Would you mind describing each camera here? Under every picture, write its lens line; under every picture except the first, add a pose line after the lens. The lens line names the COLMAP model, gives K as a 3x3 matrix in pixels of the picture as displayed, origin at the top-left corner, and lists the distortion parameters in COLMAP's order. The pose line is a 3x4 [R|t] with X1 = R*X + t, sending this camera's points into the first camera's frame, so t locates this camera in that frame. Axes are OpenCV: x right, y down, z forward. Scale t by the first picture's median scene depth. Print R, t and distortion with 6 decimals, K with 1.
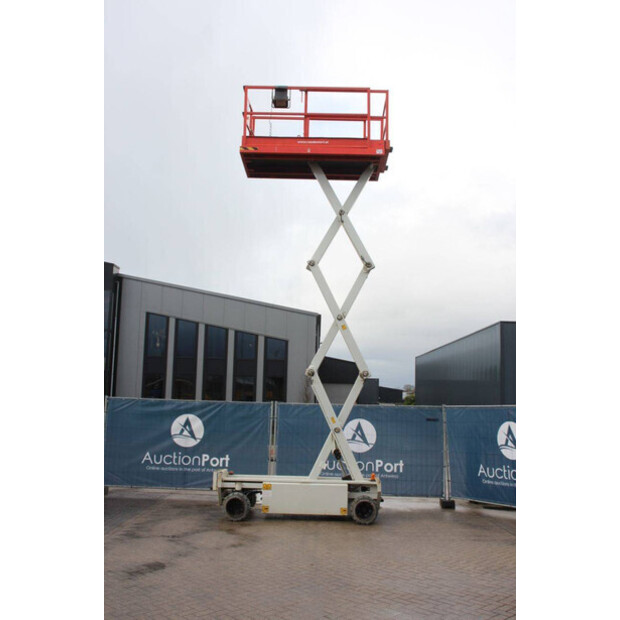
lens RADIAL K [[656.2, 0, 310.0], [0, 656.2, 310.0], [0, 0, 1]] dist [-0.044704, 0.016172]
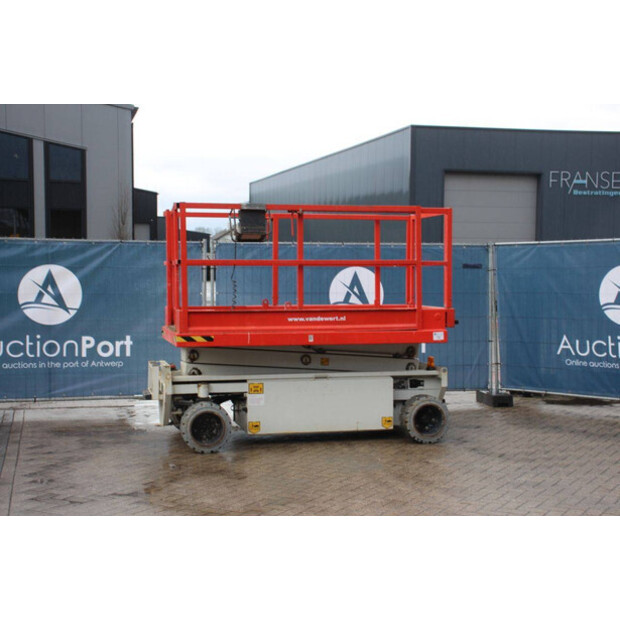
lens RADIAL K [[955.9, 0, 310.0], [0, 955.9, 310.0], [0, 0, 1]] dist [0.121838, 0.082505]
pose [[0.966229, -0.031374, 0.255767, -0.206572], [-0.019962, 0.980464, 0.195683, 0.040513], [-0.256910, -0.194180, 0.946727, 0.209110]]
